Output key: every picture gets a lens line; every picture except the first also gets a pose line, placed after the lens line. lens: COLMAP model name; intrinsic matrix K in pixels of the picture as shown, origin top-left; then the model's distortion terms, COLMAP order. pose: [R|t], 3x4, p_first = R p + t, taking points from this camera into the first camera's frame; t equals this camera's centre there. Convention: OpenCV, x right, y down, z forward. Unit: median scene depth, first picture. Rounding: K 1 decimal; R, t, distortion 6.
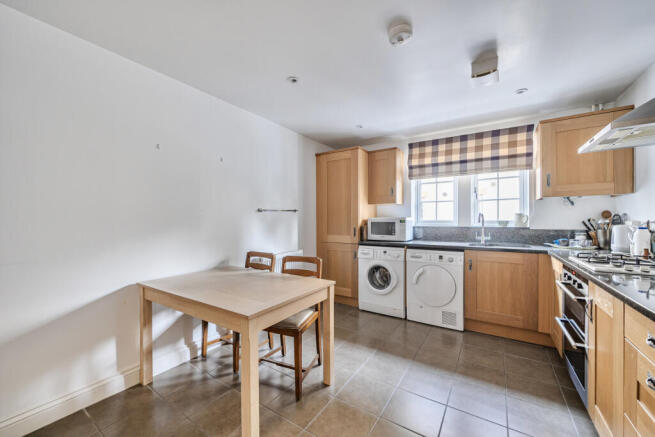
lens RADIAL K [[255.2, 0, 325.7], [0, 255.2, 222.8], [0, 0, 1]] dist [0.003613, 0.000420]
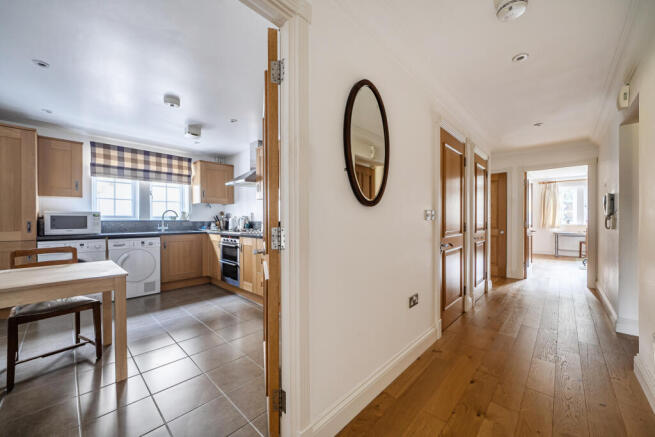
lens RADIAL K [[251.1, 0, 329.4], [0, 251.1, 221.9], [0, 0, 1]] dist [-0.002378, -0.000186]
pose [[0.170180, -0.005123, 0.985400, -0.608286], [0.012619, 0.999916, 0.003019, 0.033443], [-0.985332, 0.011921, 0.170230, -0.154589]]
